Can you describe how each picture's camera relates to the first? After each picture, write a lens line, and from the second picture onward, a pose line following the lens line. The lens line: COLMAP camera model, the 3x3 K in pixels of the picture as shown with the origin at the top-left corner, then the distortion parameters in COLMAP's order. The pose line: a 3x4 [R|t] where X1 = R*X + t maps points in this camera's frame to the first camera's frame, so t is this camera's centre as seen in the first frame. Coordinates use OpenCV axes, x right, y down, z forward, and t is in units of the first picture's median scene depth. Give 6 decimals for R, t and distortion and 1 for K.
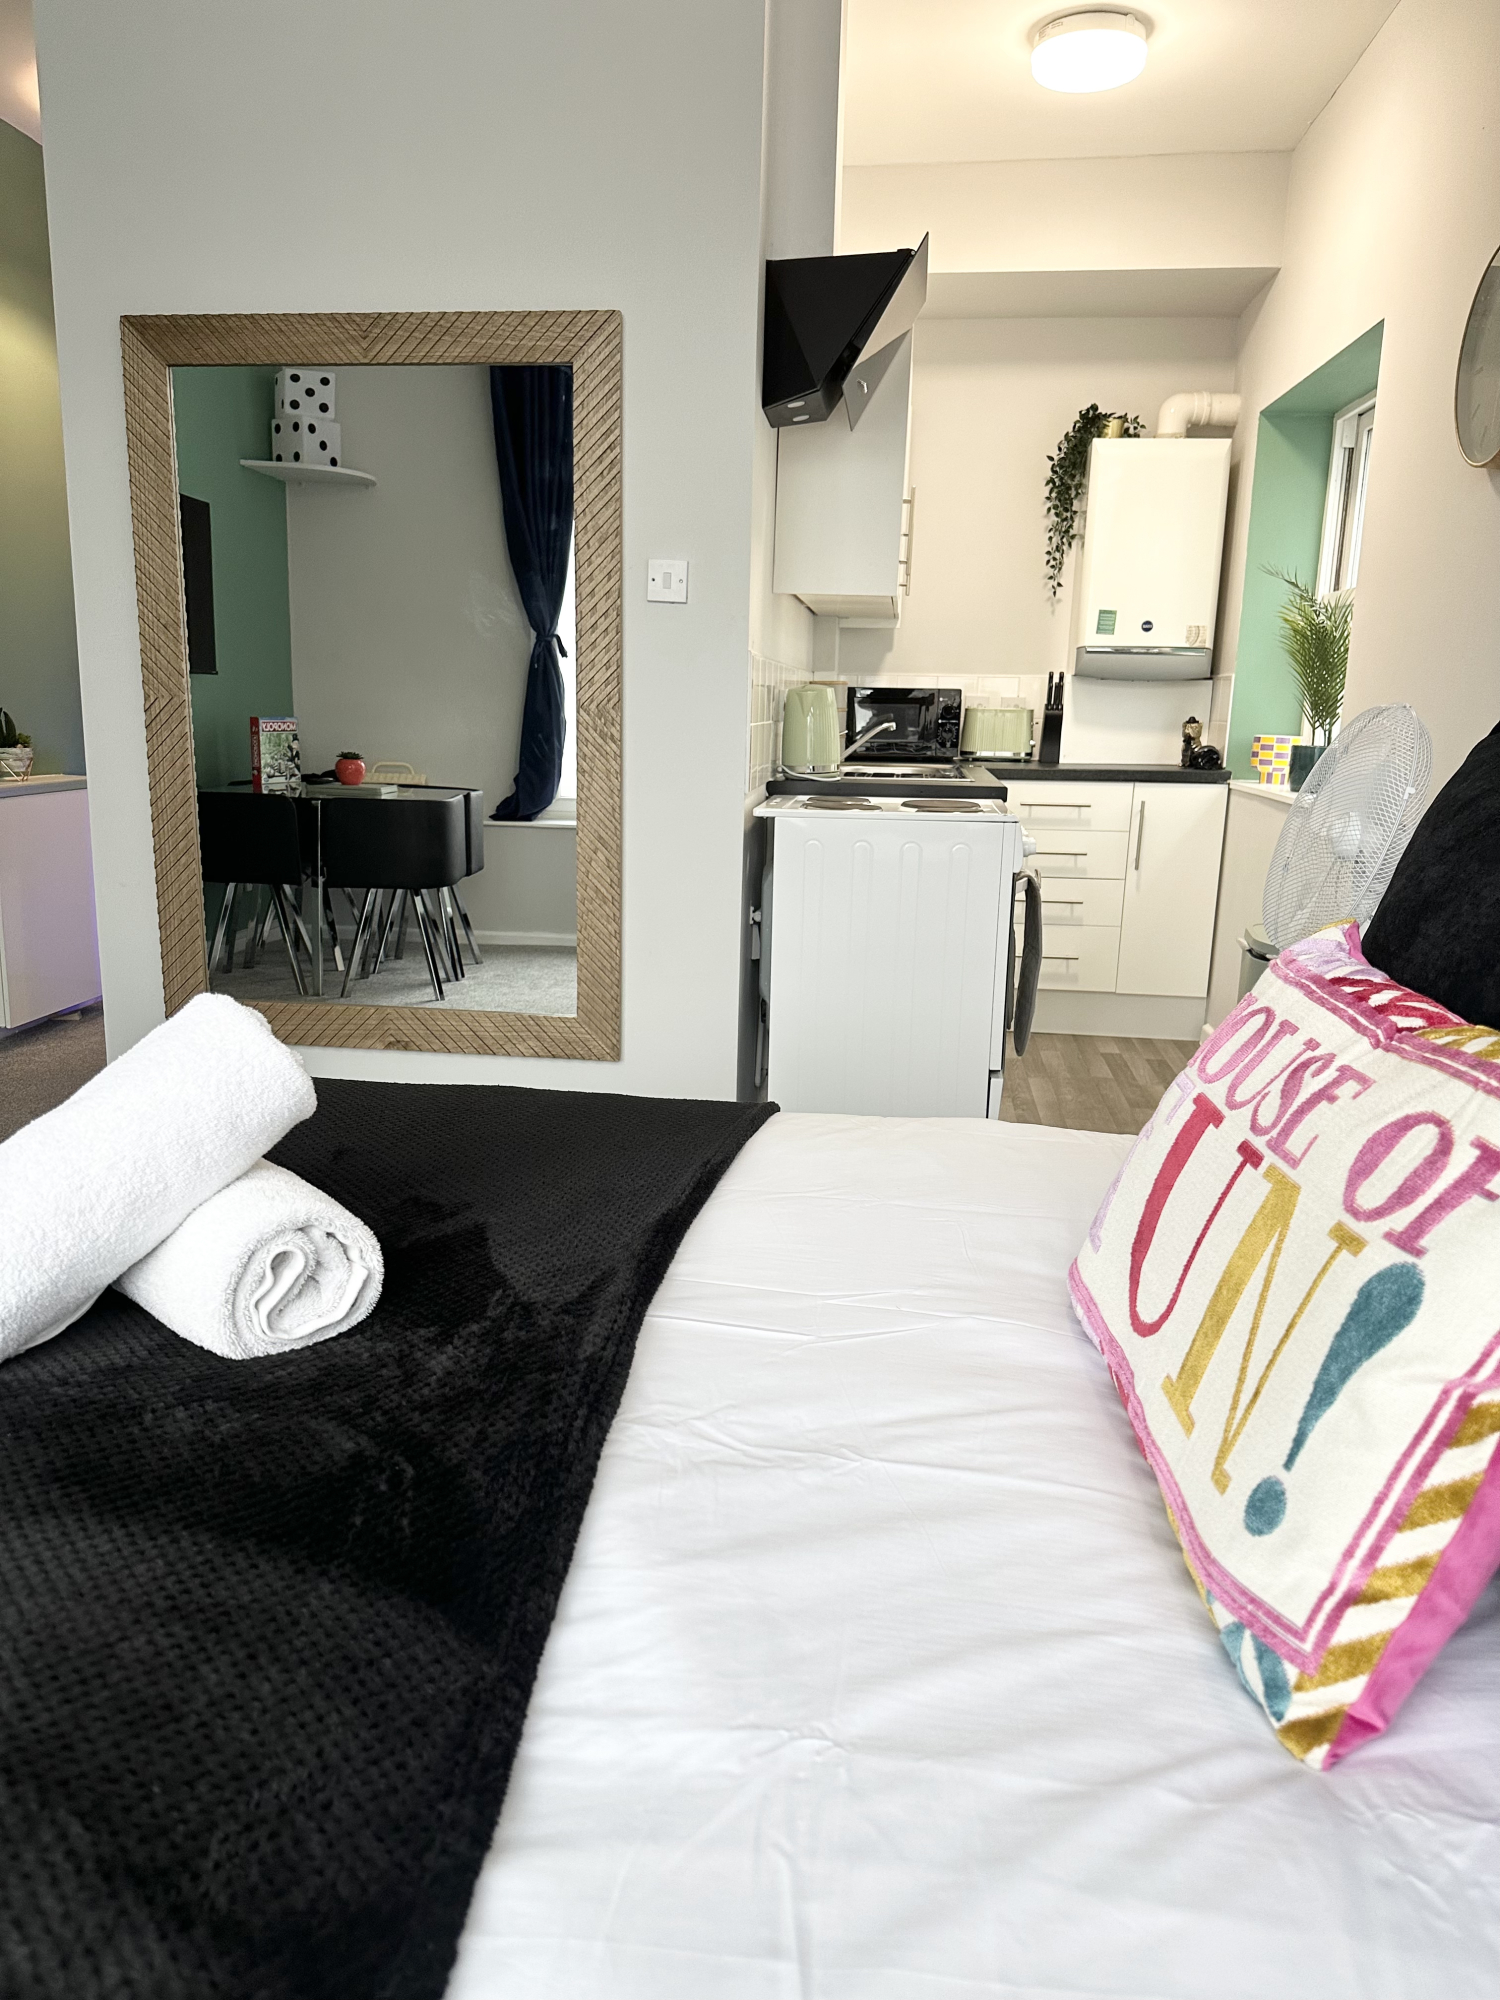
lens RADIAL K [[1396.1, 0, 728.3], [0, 1396.1, 998.9], [0, 0, 1]] dist [0.057354, -0.077070]
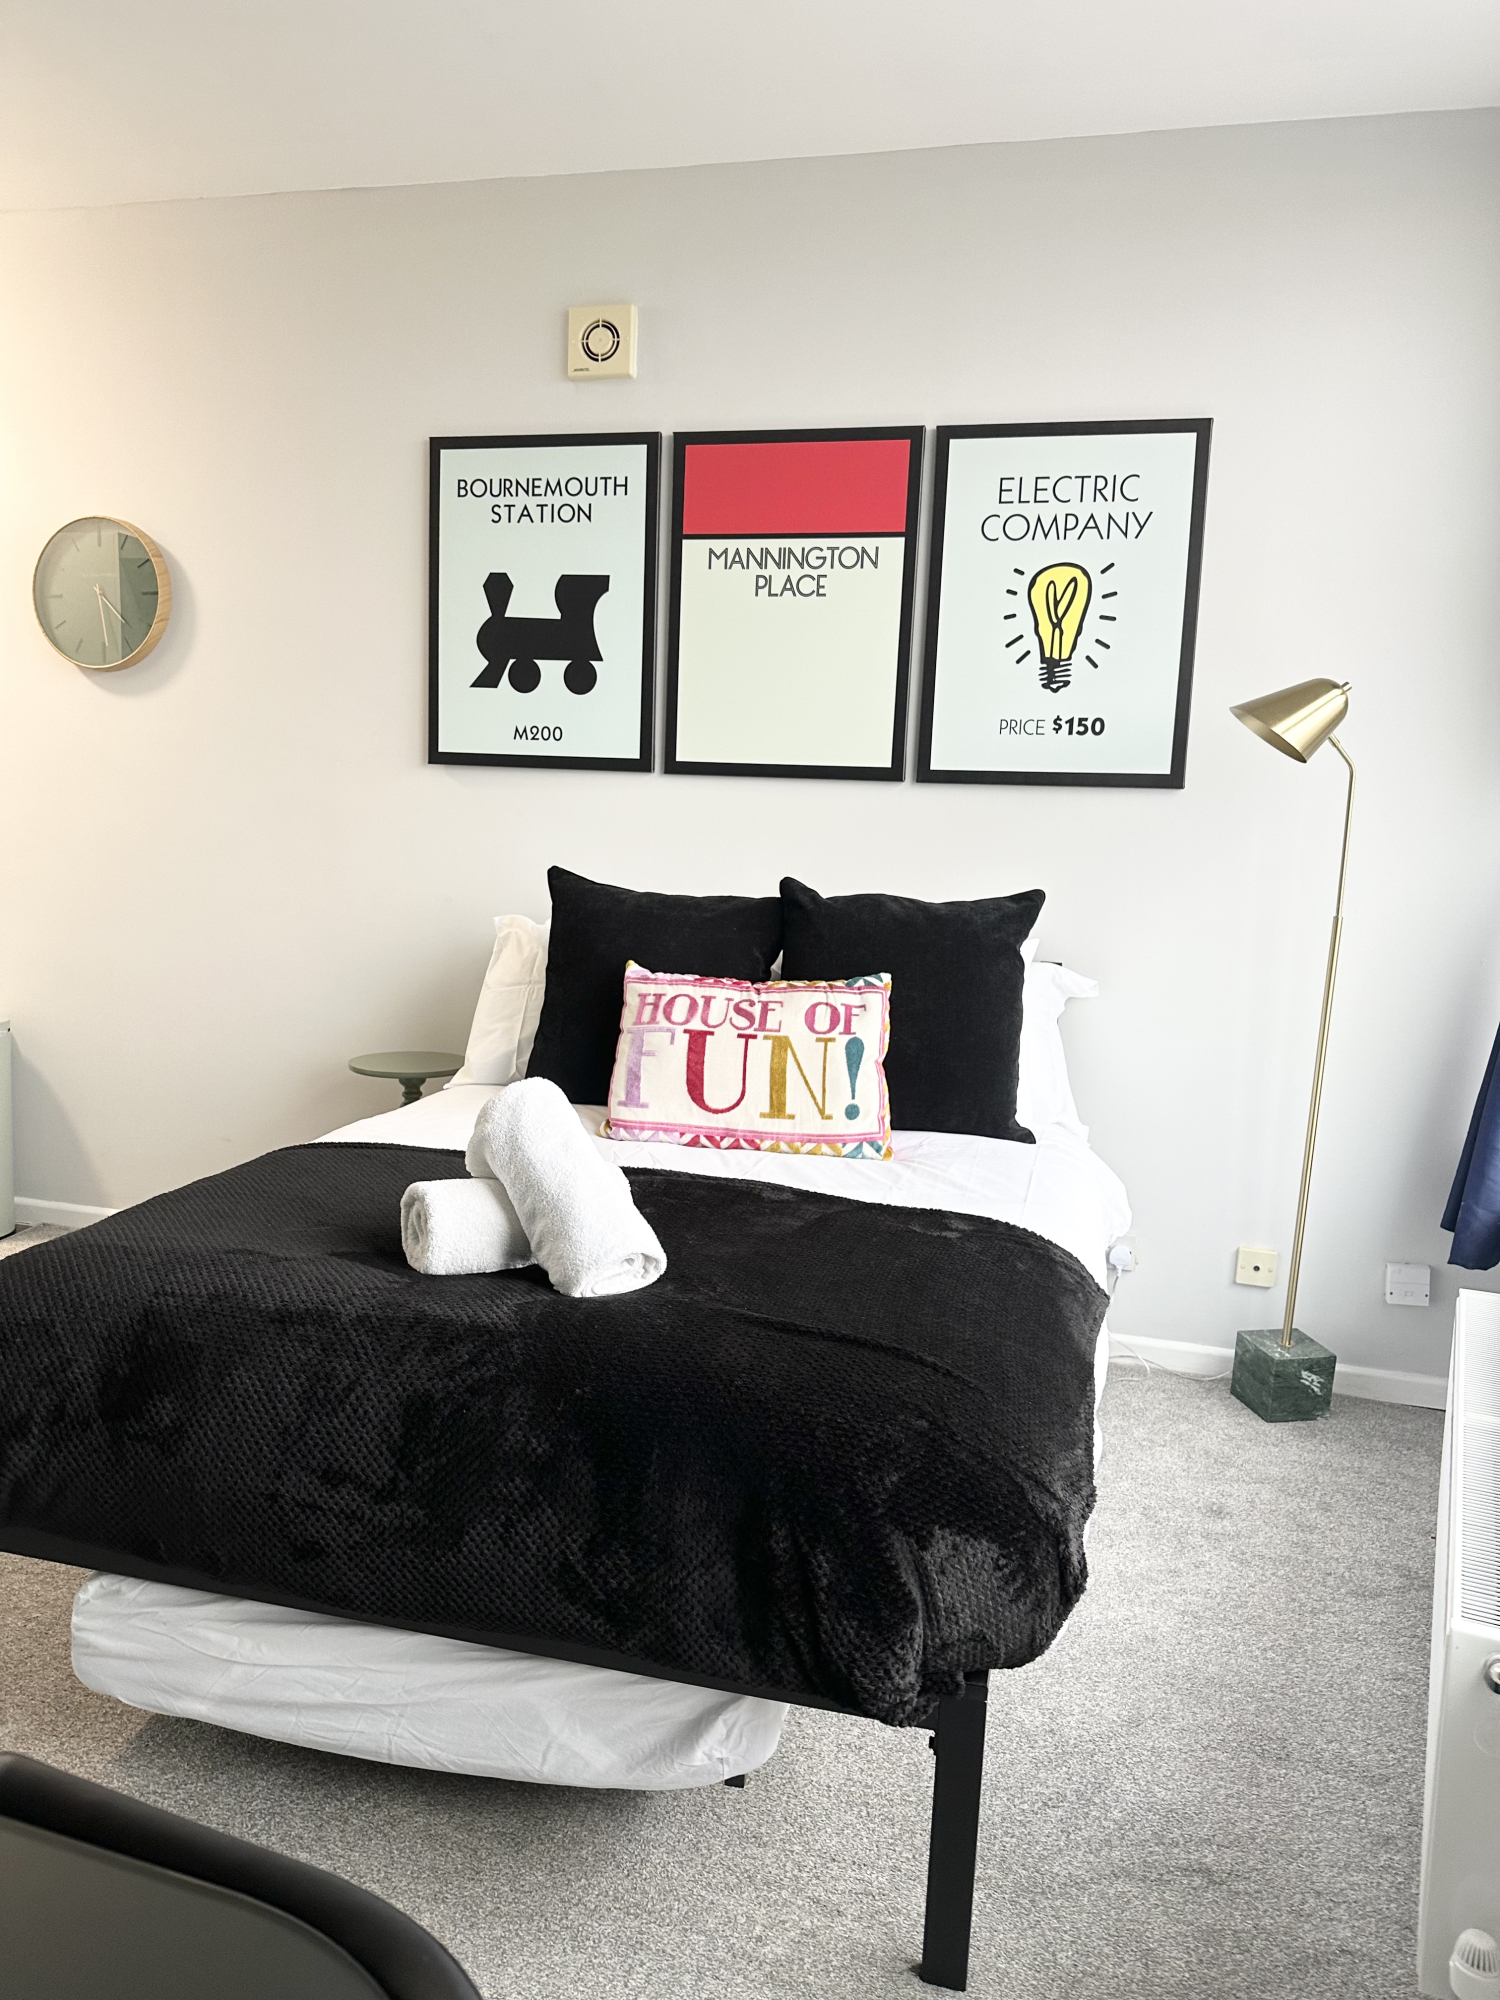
lens RADIAL K [[1396.1, 0, 734.1], [0, 1396.1, 998.6], [0, 0, 1]] dist [0.057354, -0.077070]
pose [[0.125877, -0.146323, 0.981196, -0.775015], [0.170392, 0.977553, 0.123920, -0.104224], [-0.977303, 0.151589, 0.147984, 0.177751]]
